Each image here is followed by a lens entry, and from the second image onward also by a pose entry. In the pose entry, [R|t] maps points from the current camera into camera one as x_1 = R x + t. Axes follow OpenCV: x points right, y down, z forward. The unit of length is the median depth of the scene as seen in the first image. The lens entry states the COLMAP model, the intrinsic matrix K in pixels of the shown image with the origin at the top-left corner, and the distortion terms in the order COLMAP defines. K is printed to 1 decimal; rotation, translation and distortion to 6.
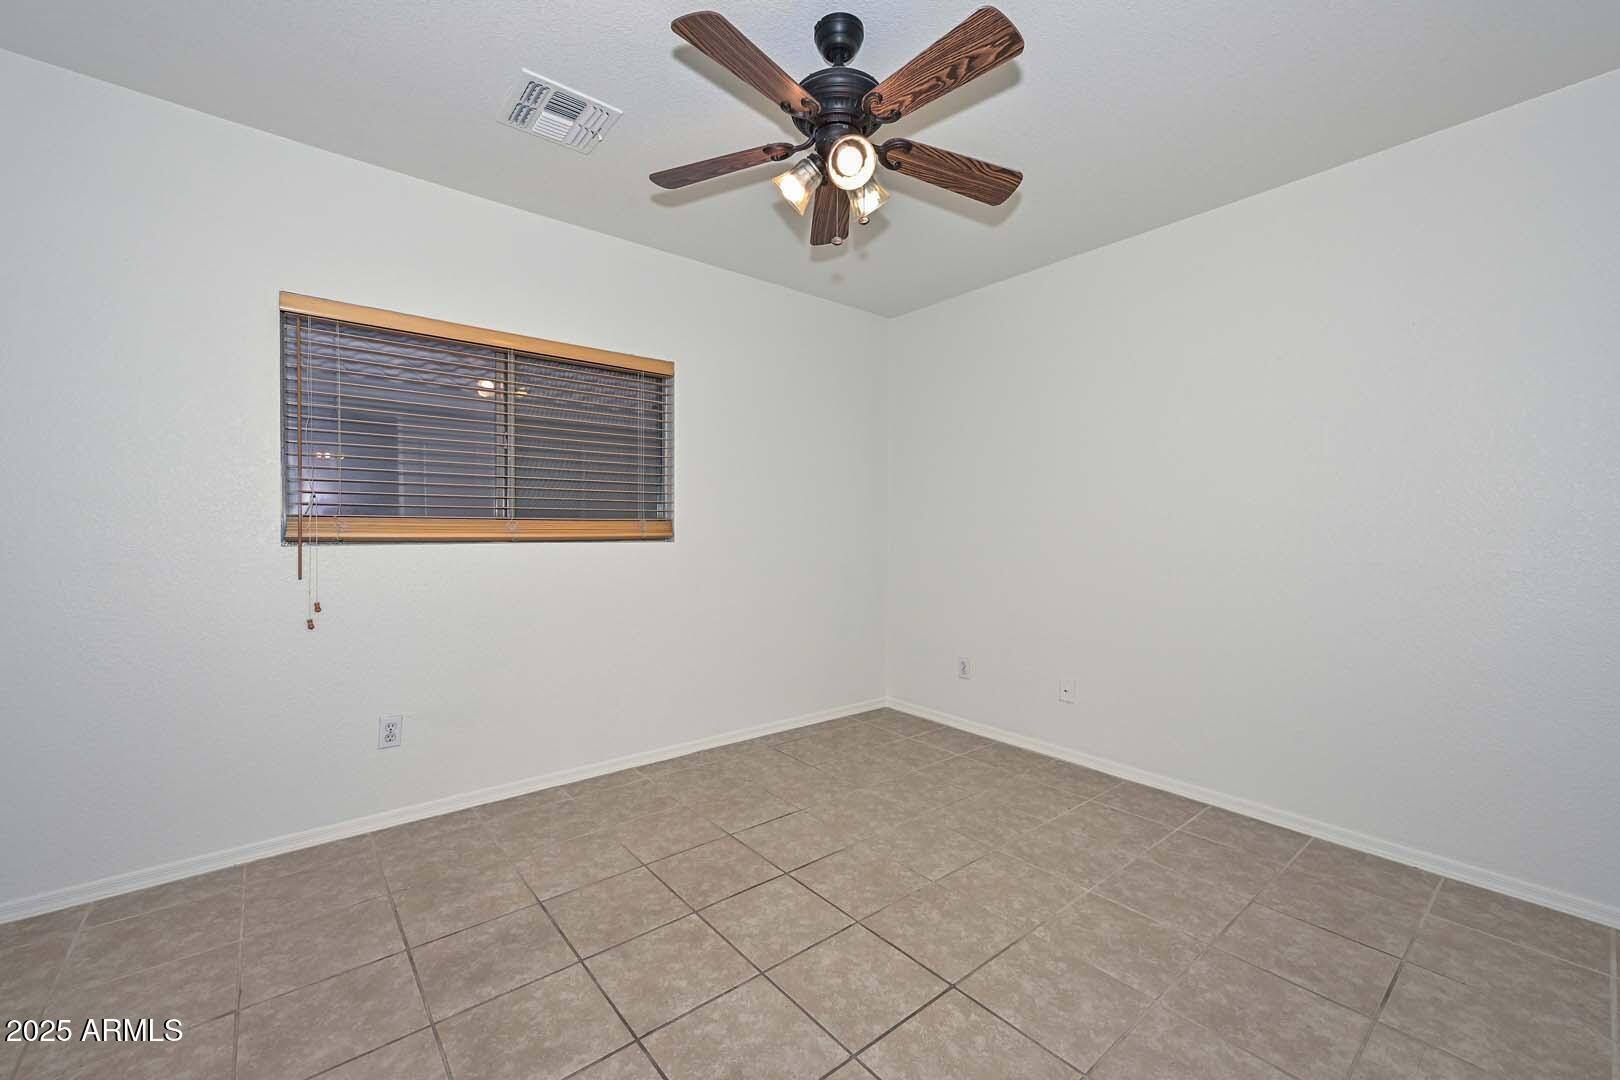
lens RADIAL K [[647.9, 0, 804.2], [0, 647.9, 547.1], [0, 0, 1]] dist [0.002197, 0.000131]
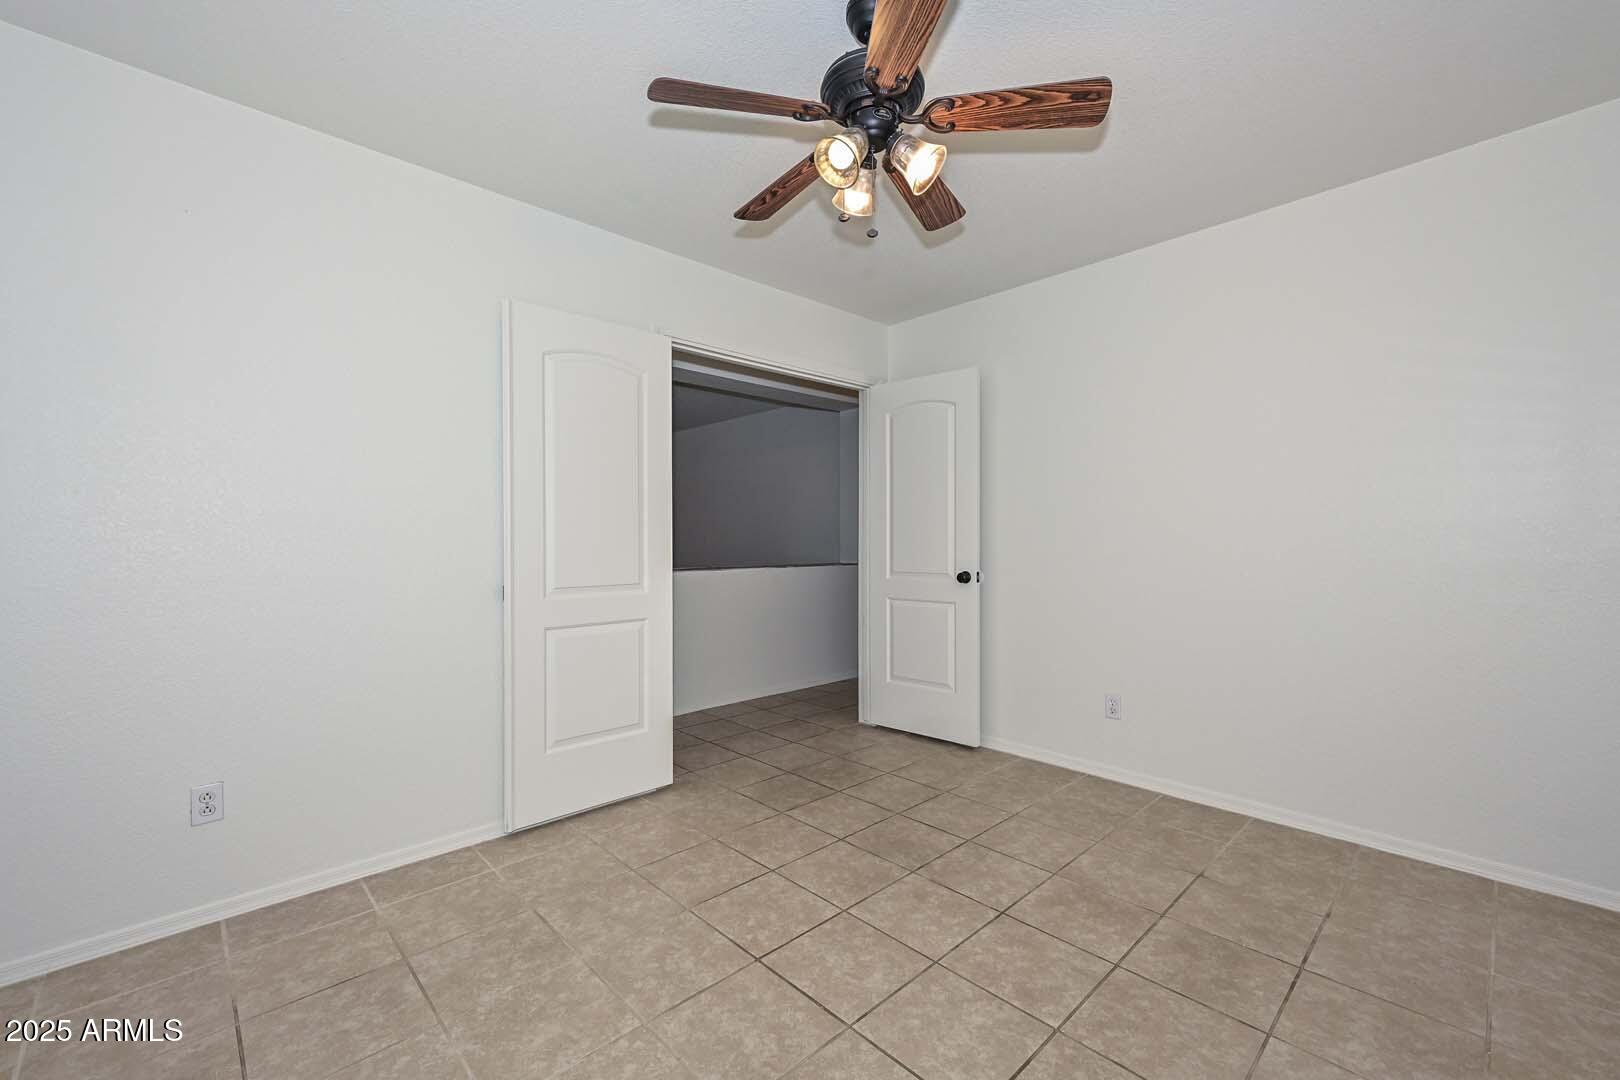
lens RADIAL K [[684.5, 0, 811.5], [0, 684.5, 538.7], [0, 0, 1]] dist [0.011640, 0.000473]
pose [[-0.997079, -0.001803, -0.076353, 0.217382], [-0.004189, 0.999507, 0.031105, -0.061758], [0.076259, 0.031334, -0.996596, 2.026452]]
